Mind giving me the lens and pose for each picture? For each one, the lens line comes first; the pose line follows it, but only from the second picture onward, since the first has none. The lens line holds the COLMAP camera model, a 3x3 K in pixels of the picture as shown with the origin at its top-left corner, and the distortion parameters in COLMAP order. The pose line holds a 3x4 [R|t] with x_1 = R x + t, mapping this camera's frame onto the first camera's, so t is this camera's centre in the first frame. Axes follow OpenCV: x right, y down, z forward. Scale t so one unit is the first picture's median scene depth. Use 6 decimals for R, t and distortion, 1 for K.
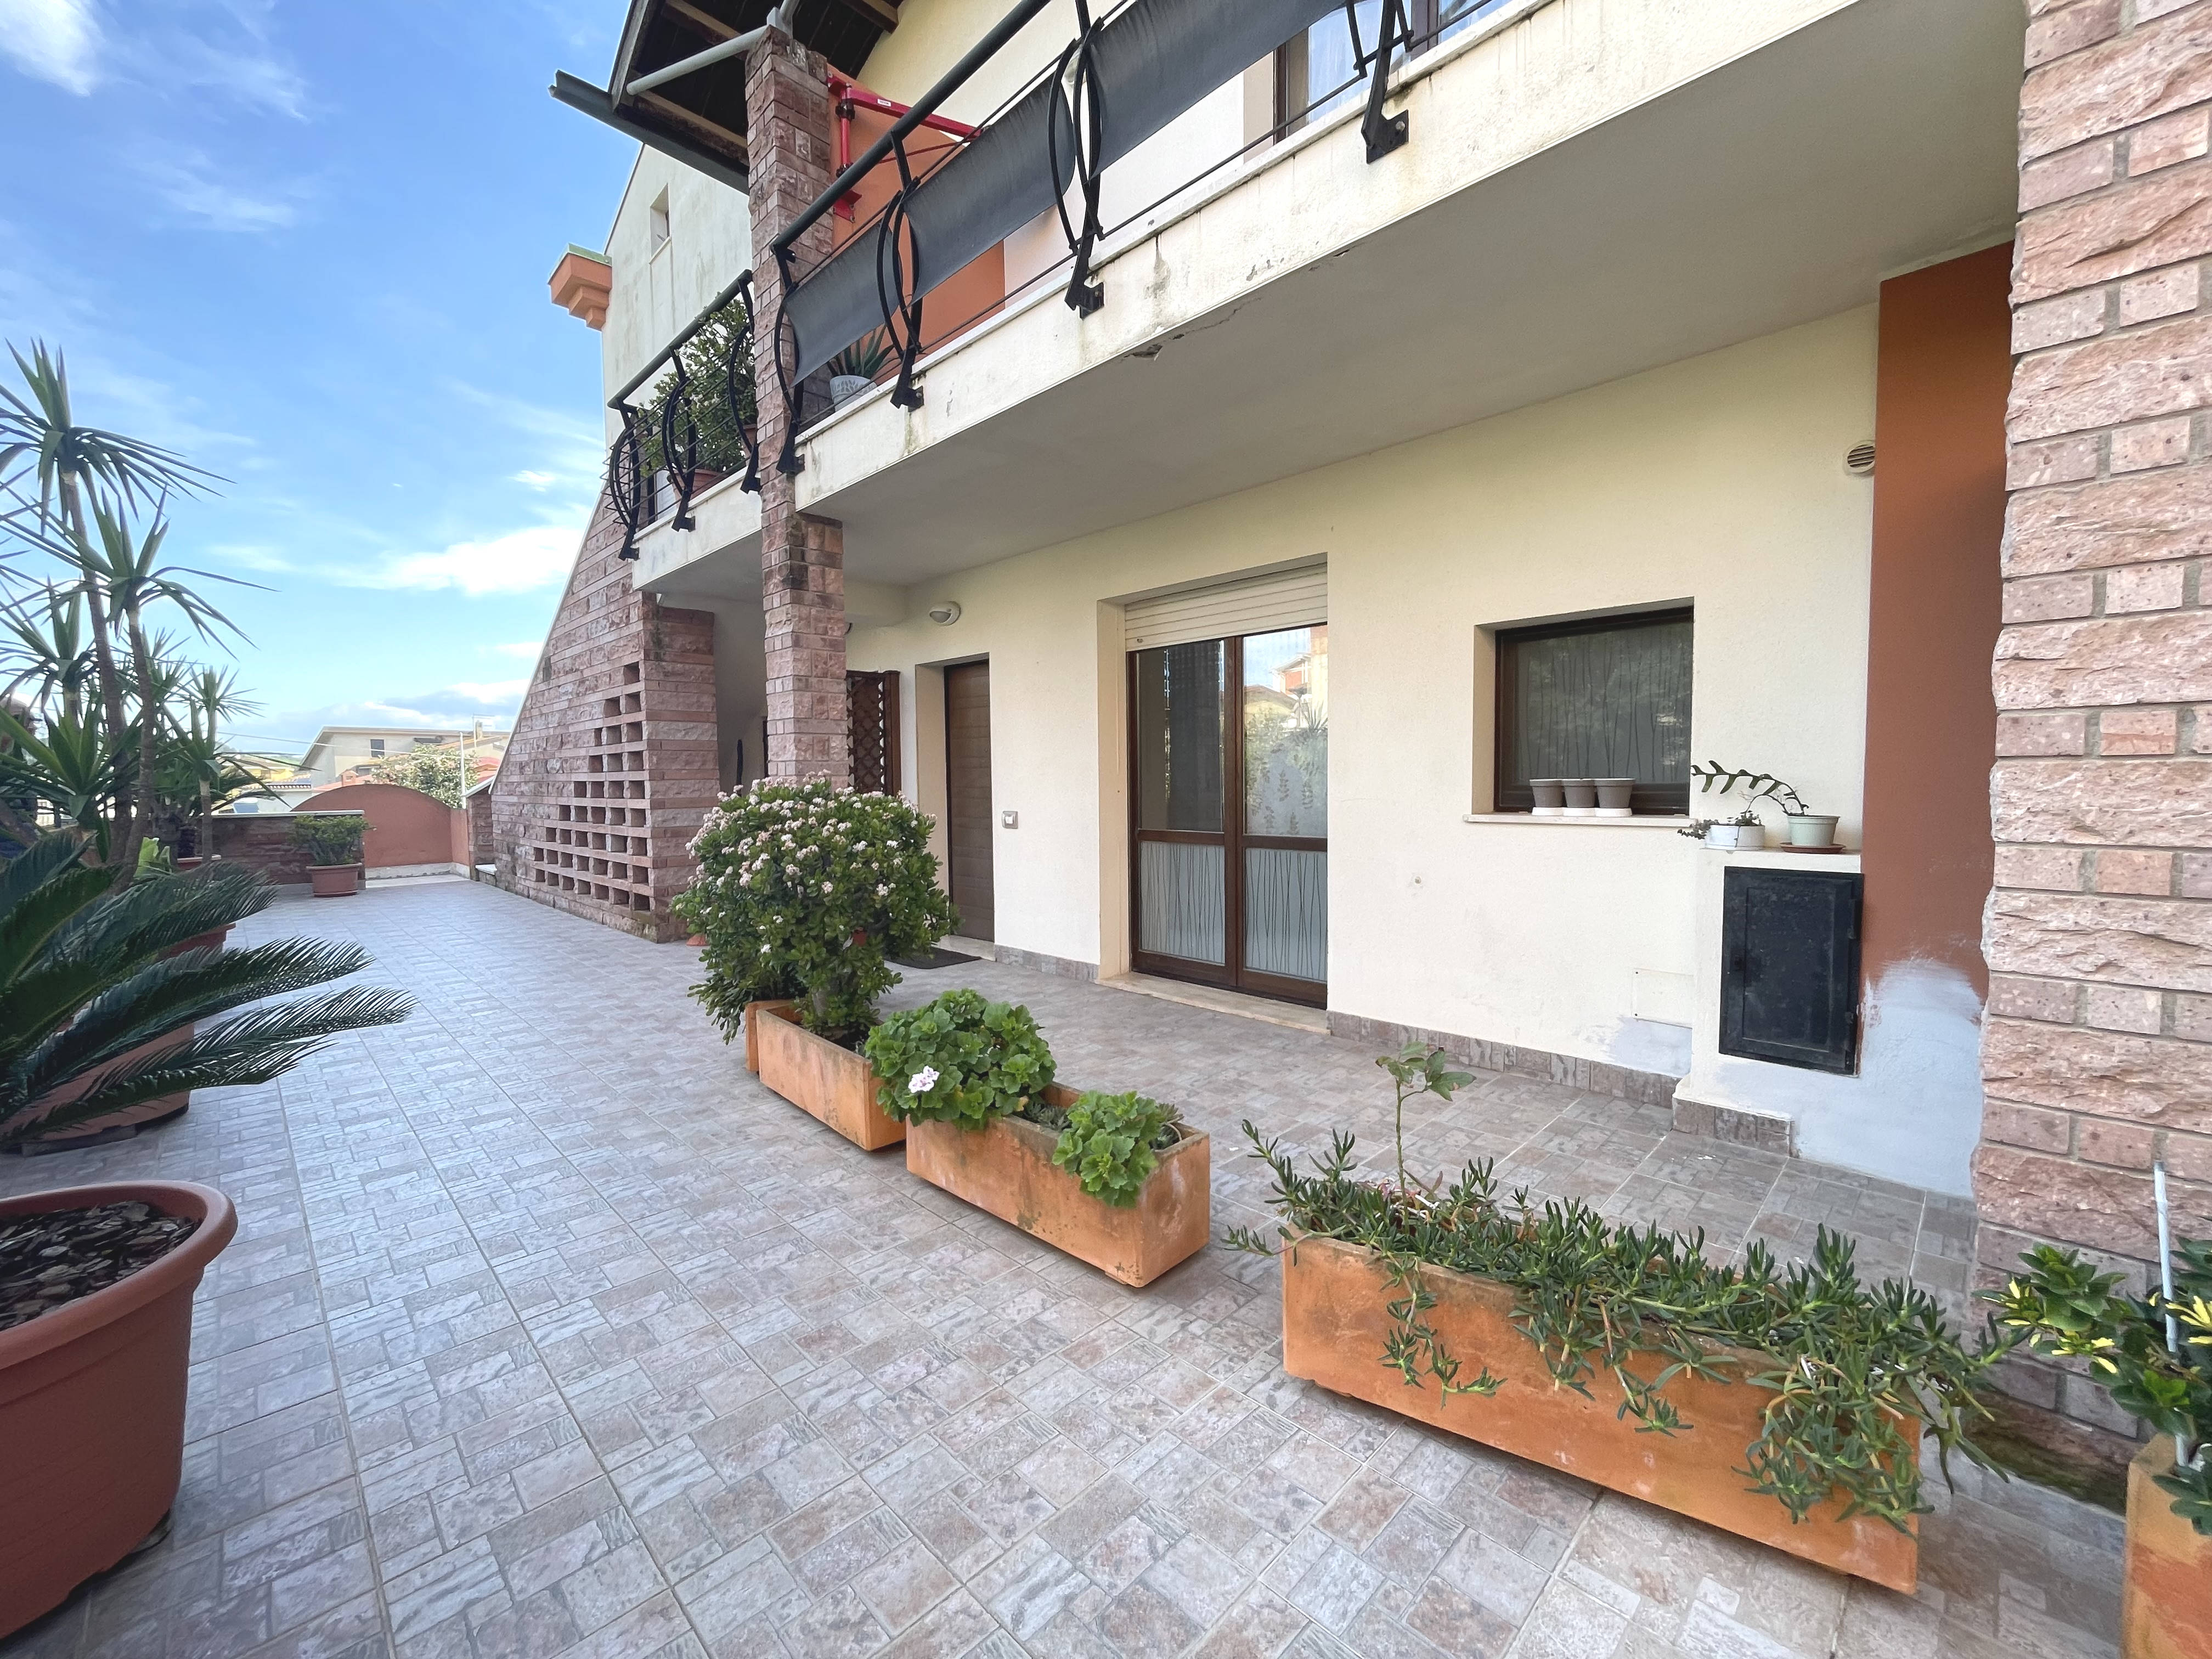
lens RADIAL K [[900.1, 0, 1106.3], [0, 900.1, 829.4], [0, 0, 1]] dist [-0.001954, -0.000207]
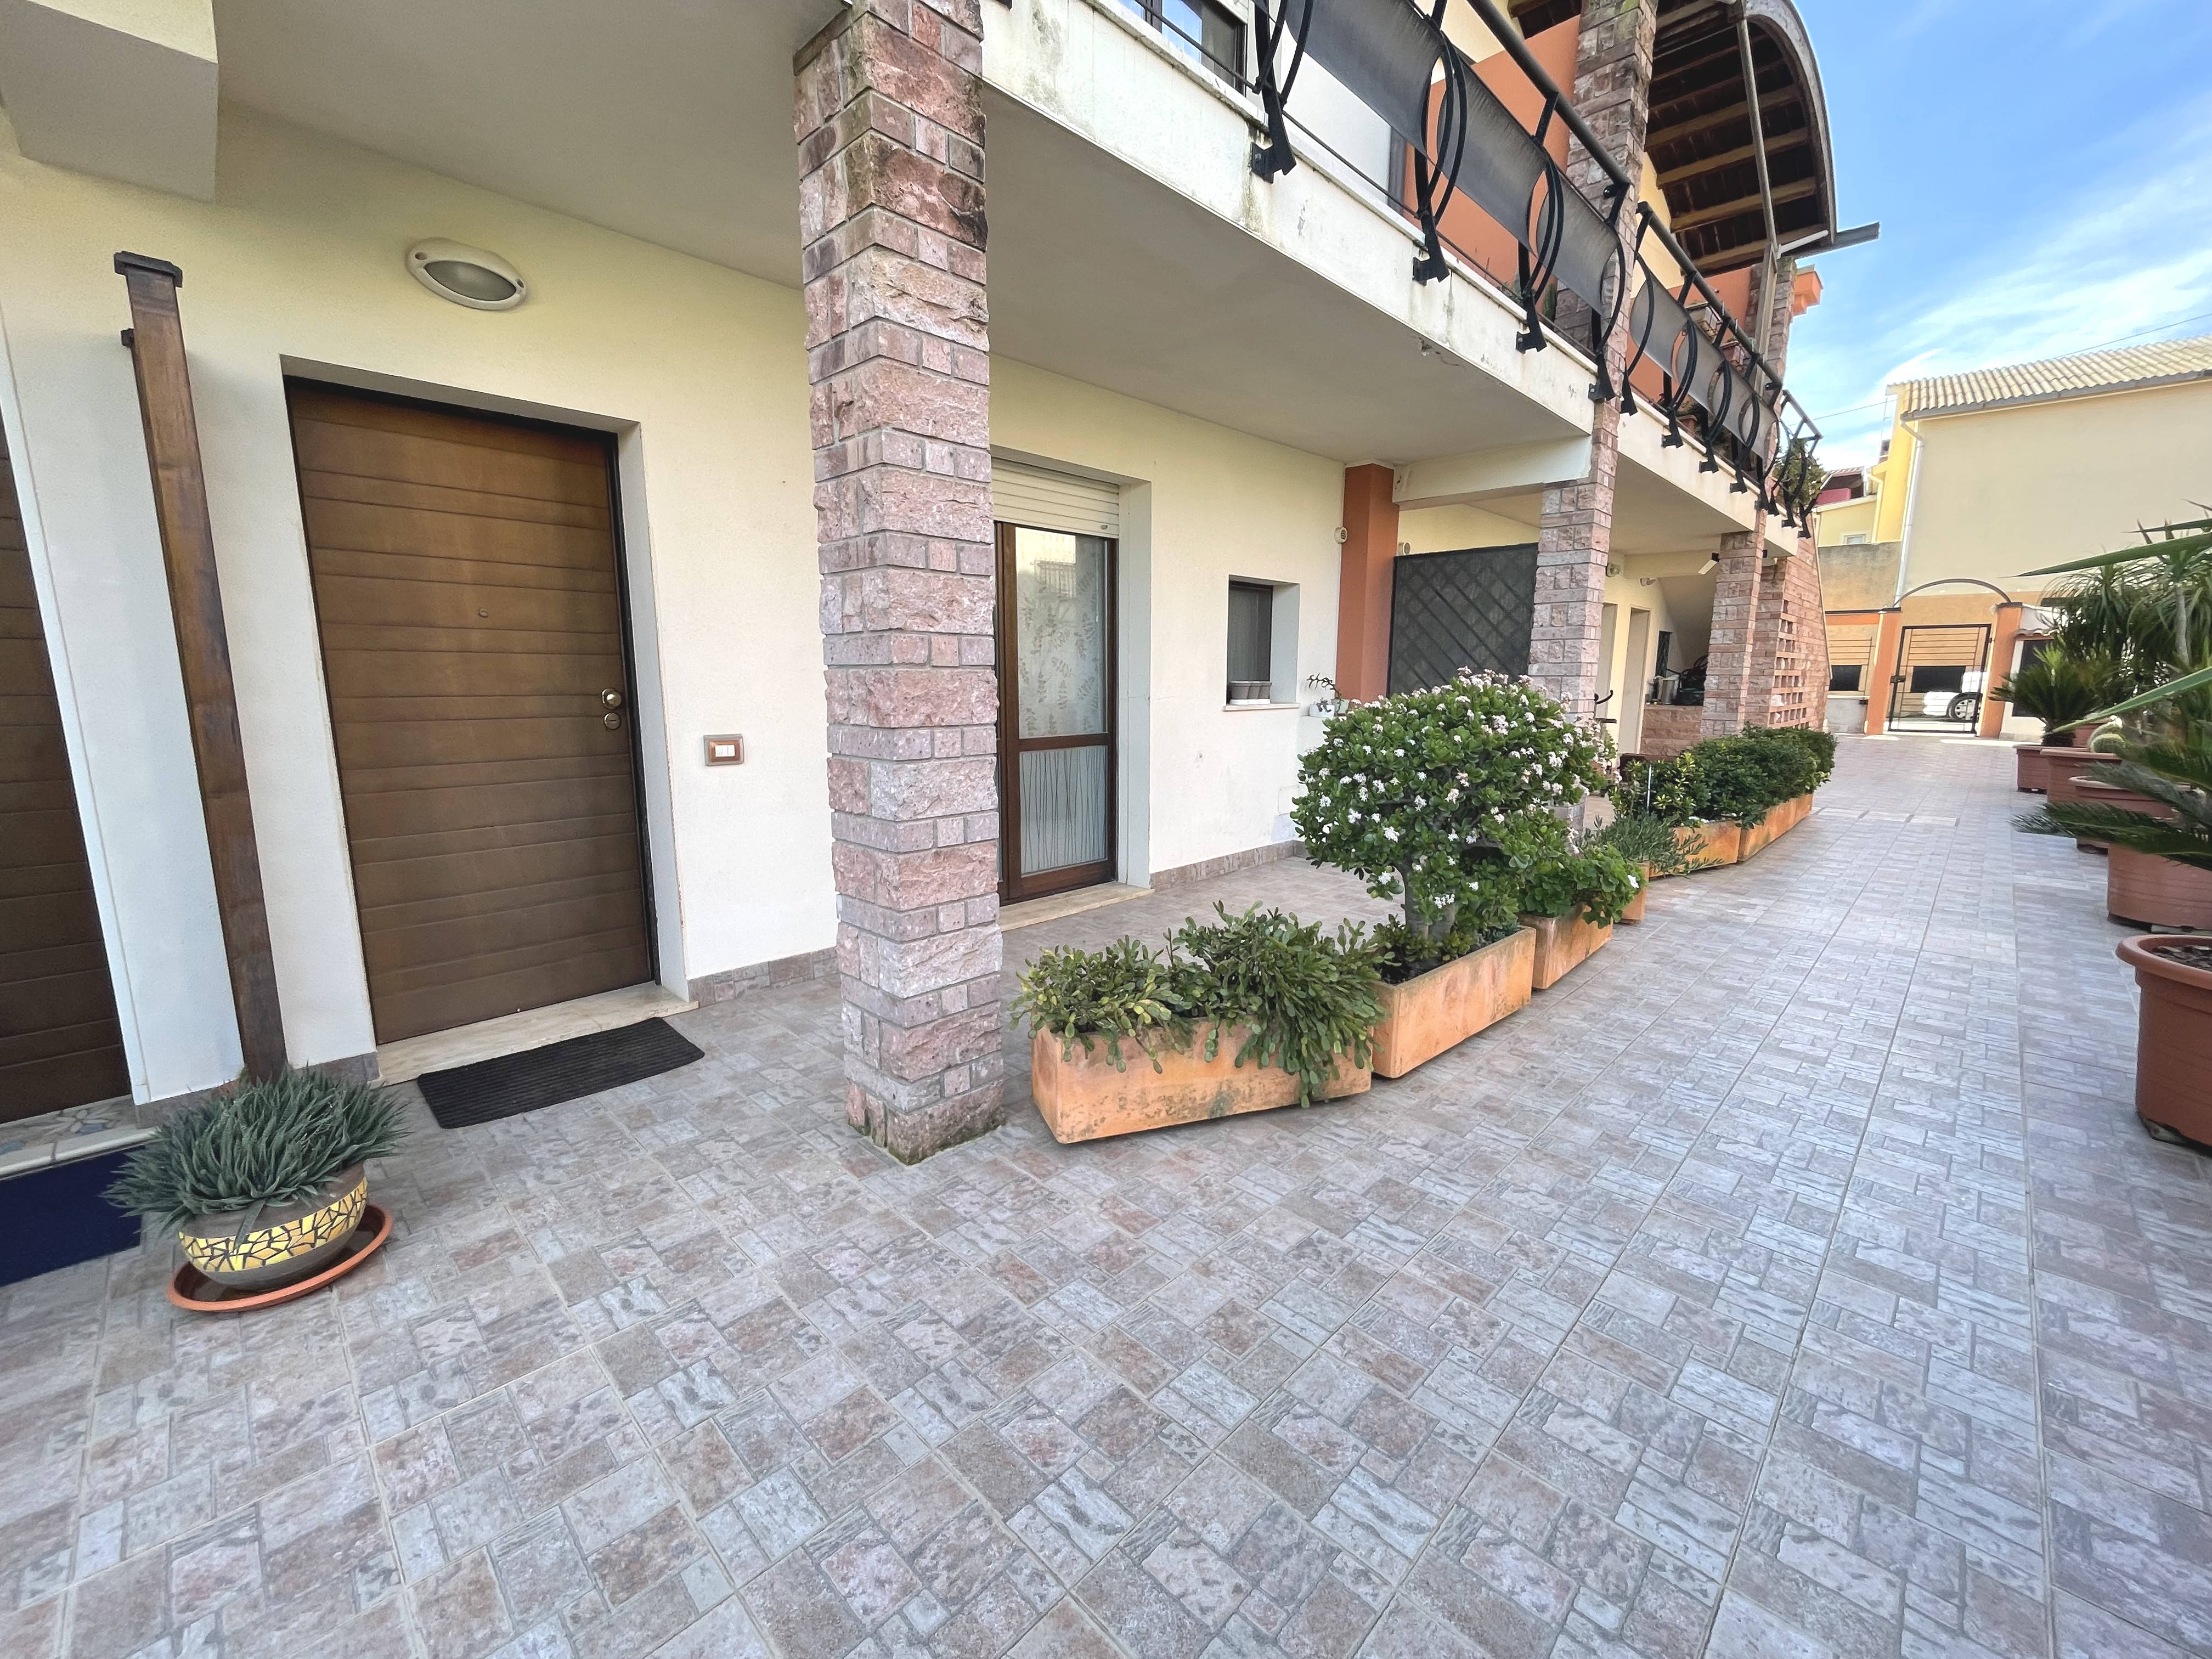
lens RADIAL K [[900.1, 0, 1111.1], [0, 900.1, 829.8], [0, 0, 1]] dist [-0.001954, -0.000207]
pose [[-0.016540, -0.157094, 0.987445, -1.339639], [0.054329, 0.985980, 0.157771, -0.073217], [-0.998386, 0.056256, -0.007774, 1.504903]]
